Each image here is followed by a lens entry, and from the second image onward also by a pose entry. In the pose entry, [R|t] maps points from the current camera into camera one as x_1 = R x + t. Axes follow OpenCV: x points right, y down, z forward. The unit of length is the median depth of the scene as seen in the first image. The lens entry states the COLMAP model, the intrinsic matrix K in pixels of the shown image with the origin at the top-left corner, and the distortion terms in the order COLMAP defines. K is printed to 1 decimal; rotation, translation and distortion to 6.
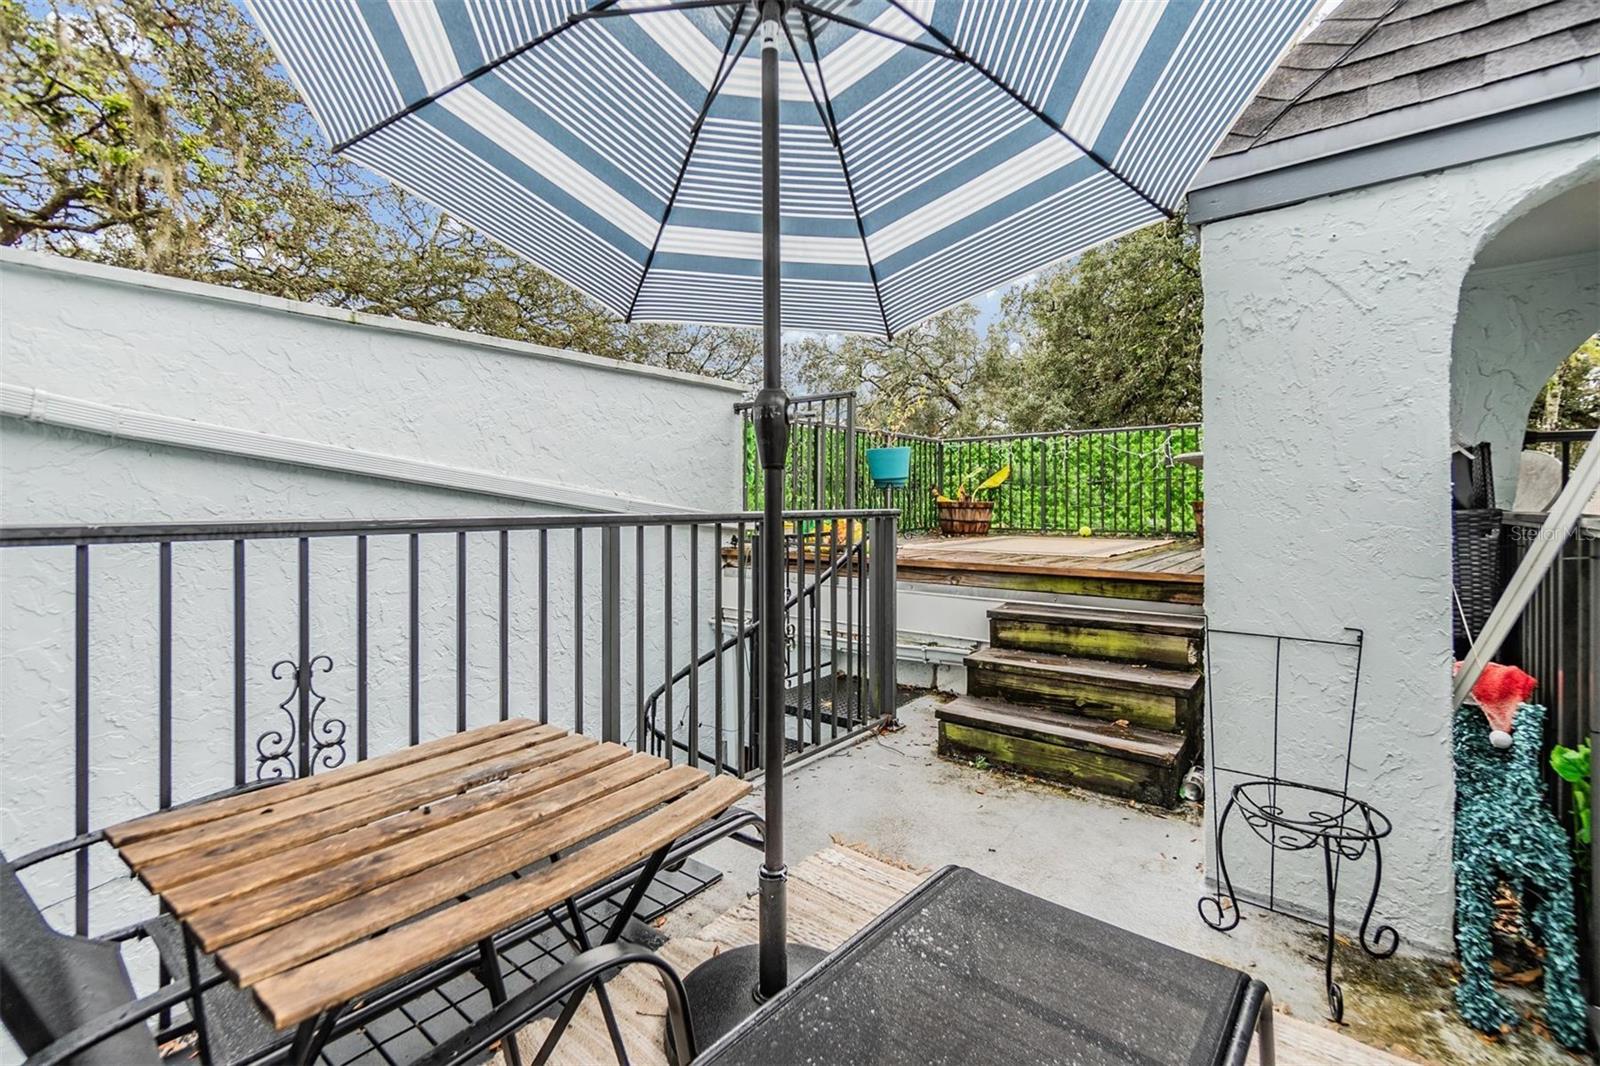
lens RADIAL K [[696.0, 0, 799.8], [0, 696.0, 519.7], [0, 0, 1]] dist [-0.014580, 0.001274]
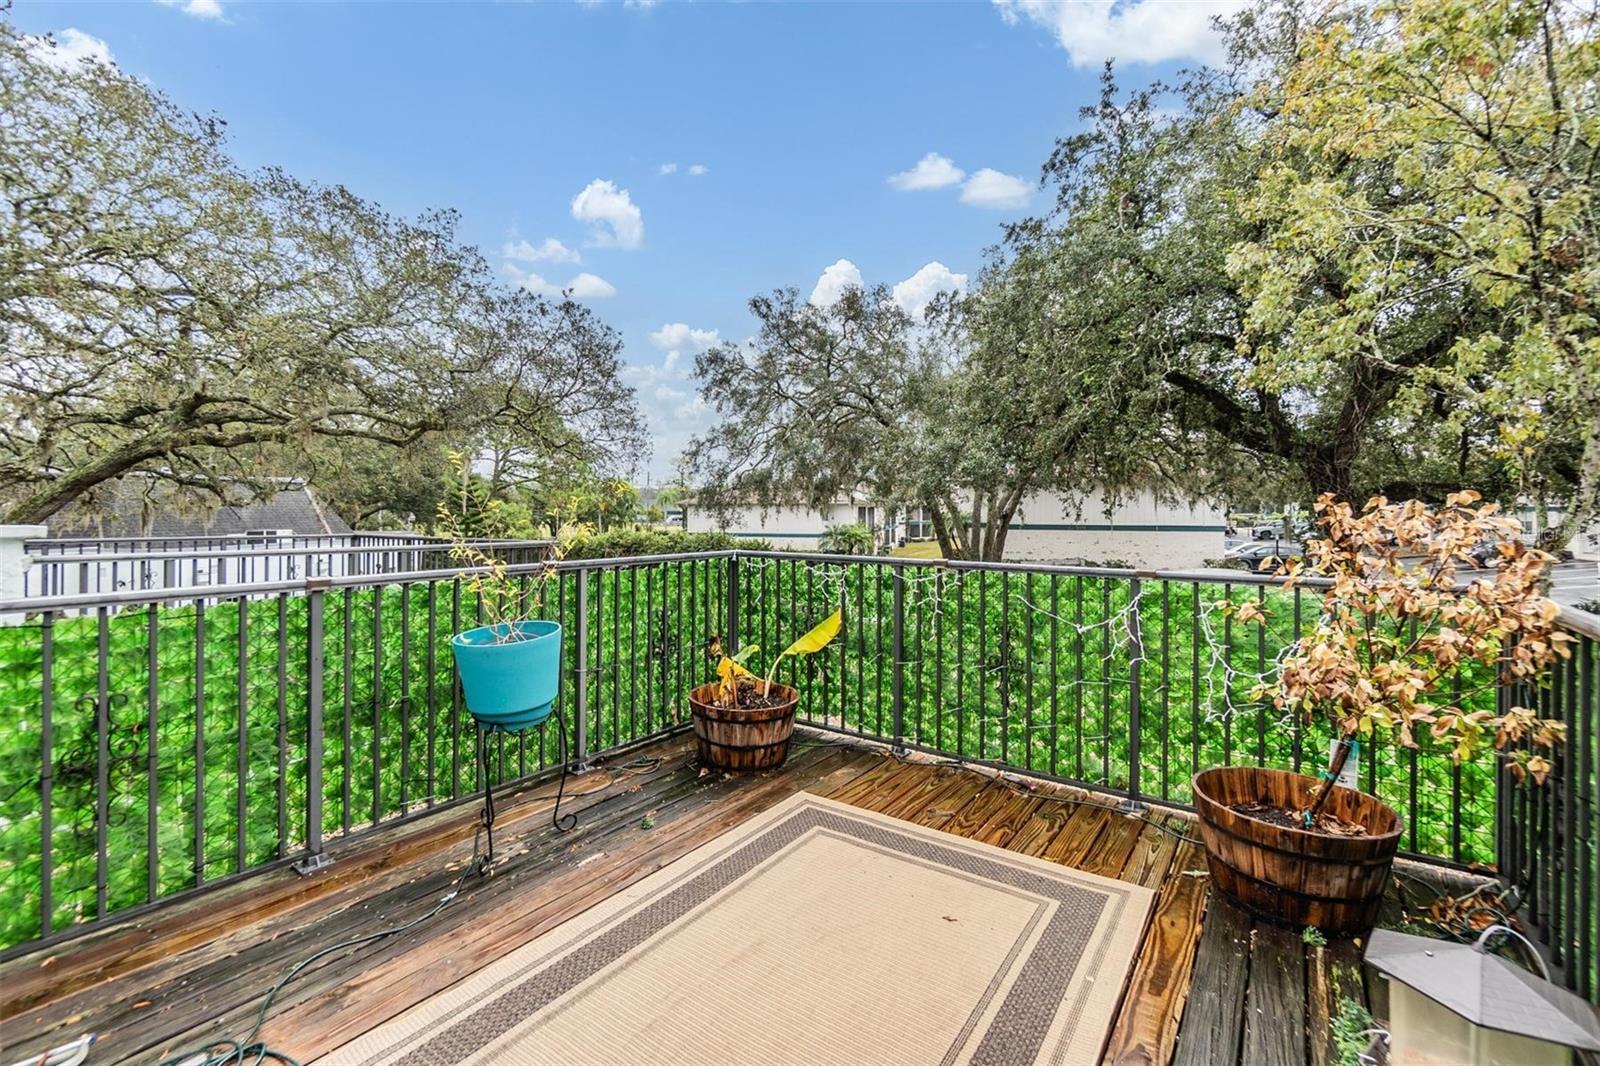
lens RADIAL K [[696.0, 0, 799.9], [0, 696.0, 527.0], [0, 0, 1]] dist [-0.014580, 0.001274]
pose [[0.998224, 0.004377, 0.059419, 0.252115], [-0.004347, 0.999990, -0.000634, -0.150721], [-0.059421, 0.000375, 0.998233, 0.496411]]
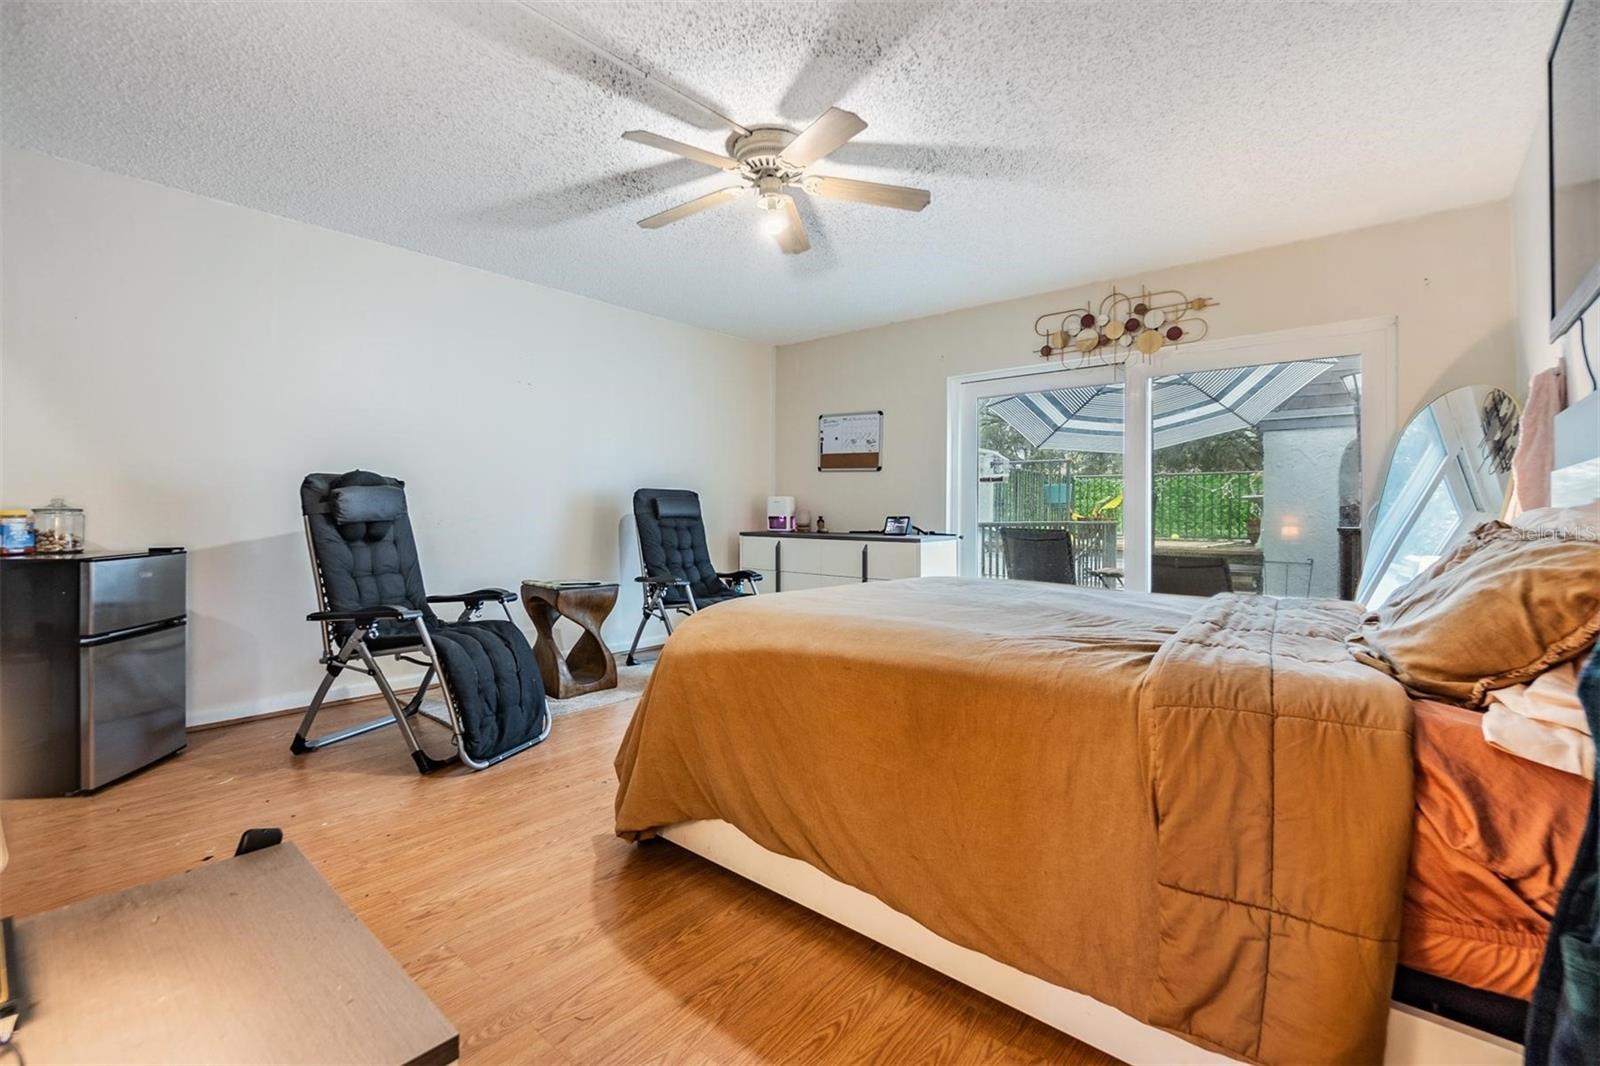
lens RADIAL K [[696.0, 0, 801.5], [0, 696.0, 524.2], [0, 0, 1]] dist [-0.014580, 0.001274]
pose [[0.999326, 0.014265, -0.033817, -0.377575], [-0.014603, 0.999846, -0.009768, 0.014441], [0.033672, 0.010255, 0.999380, -0.593316]]
